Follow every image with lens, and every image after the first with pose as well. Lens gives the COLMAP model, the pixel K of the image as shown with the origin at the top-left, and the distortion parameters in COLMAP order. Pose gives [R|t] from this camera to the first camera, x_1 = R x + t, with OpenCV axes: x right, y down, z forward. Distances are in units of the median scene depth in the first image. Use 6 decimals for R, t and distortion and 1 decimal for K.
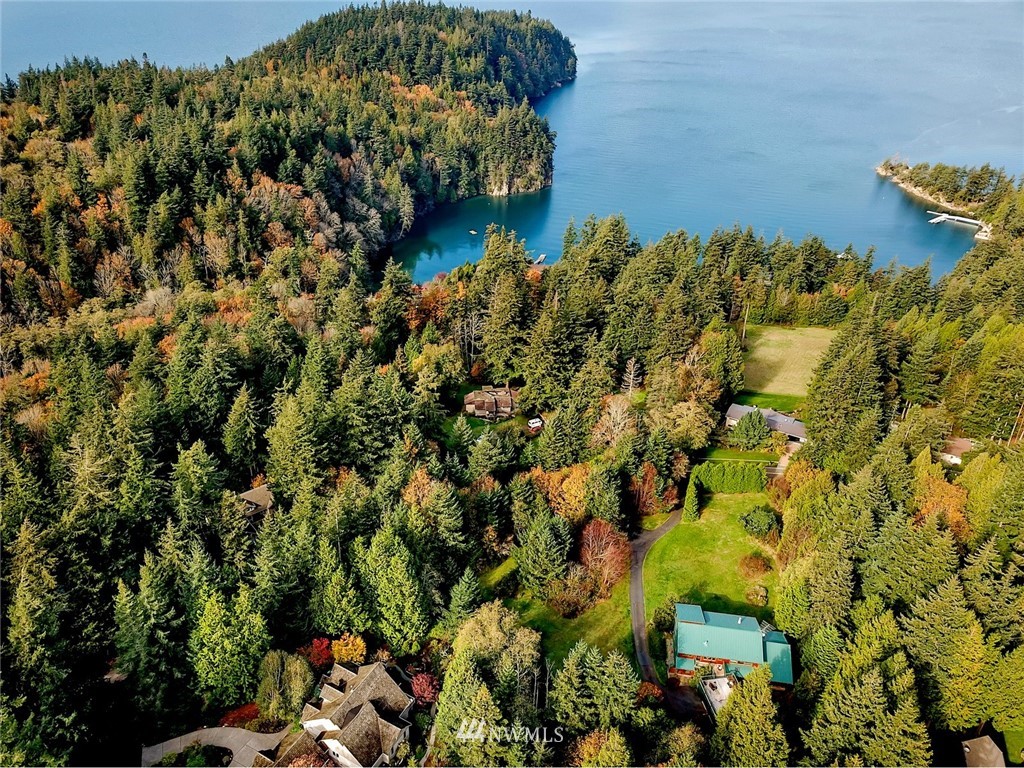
lens RADIAL K [[789.3, 0, 502.3], [0, 789.3, 384.2], [0, 0, 1]] dist [0.027774, -0.037884]
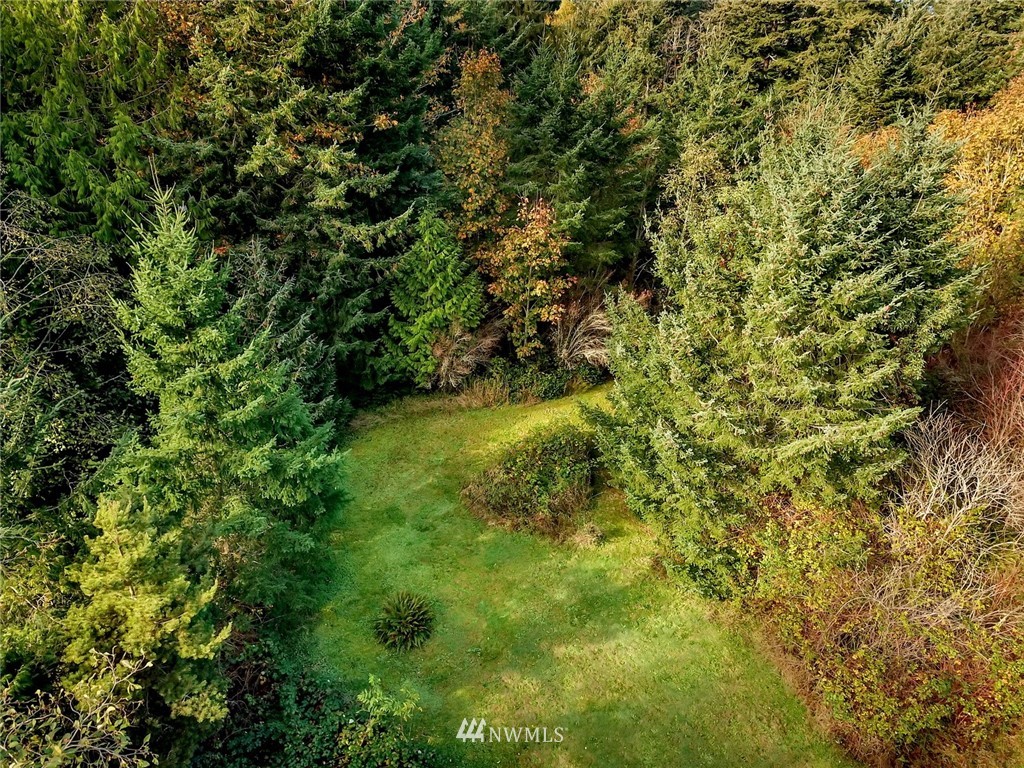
lens RADIAL K [[789.3, 0, 502.3], [0, 789.3, 384.2], [0, 0, 1]] dist [0.027774, -0.037884]
pose [[0.940991, 0.187158, -0.281971, 0.037019], [-0.170432, 0.981872, 0.082950, 0.173421], [0.292384, -0.029998, 0.955830, 0.643379]]
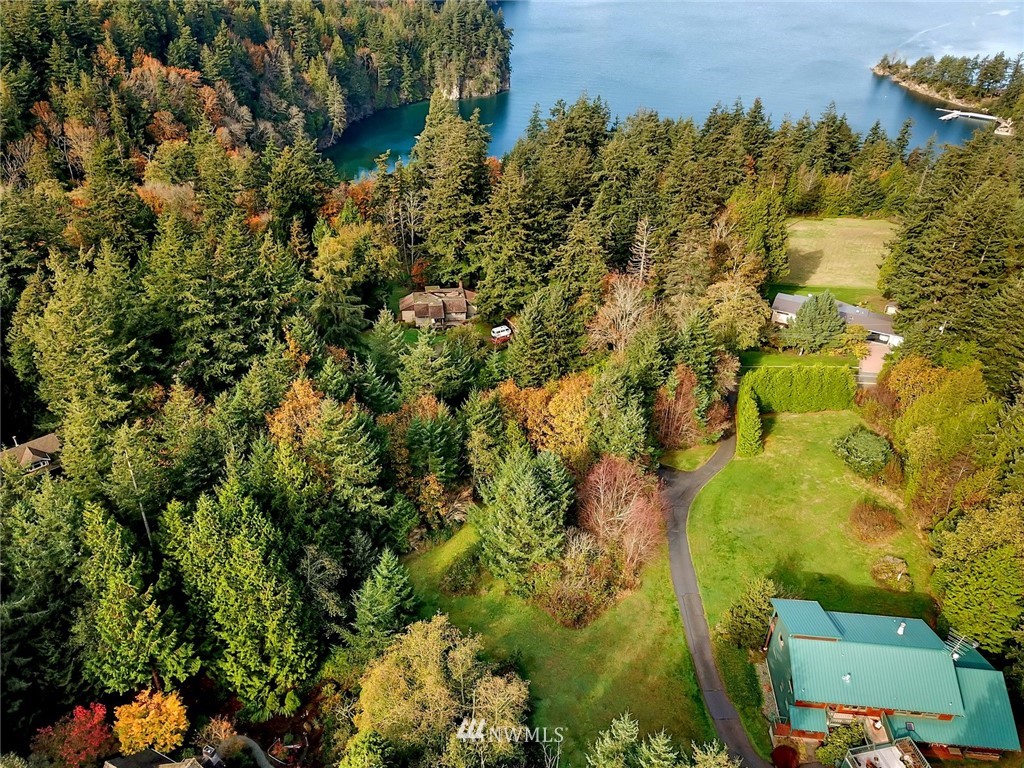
lens RADIAL K [[789.3, 0, 502.3], [0, 789.3, 384.2], [0, 0, 1]] dist [0.027774, -0.037884]
pose [[0.998359, -0.035034, 0.045295, 0.010830], [0.032668, 0.998114, 0.051970, 0.067824], [-0.047030, -0.050405, 0.997621, 0.335084]]
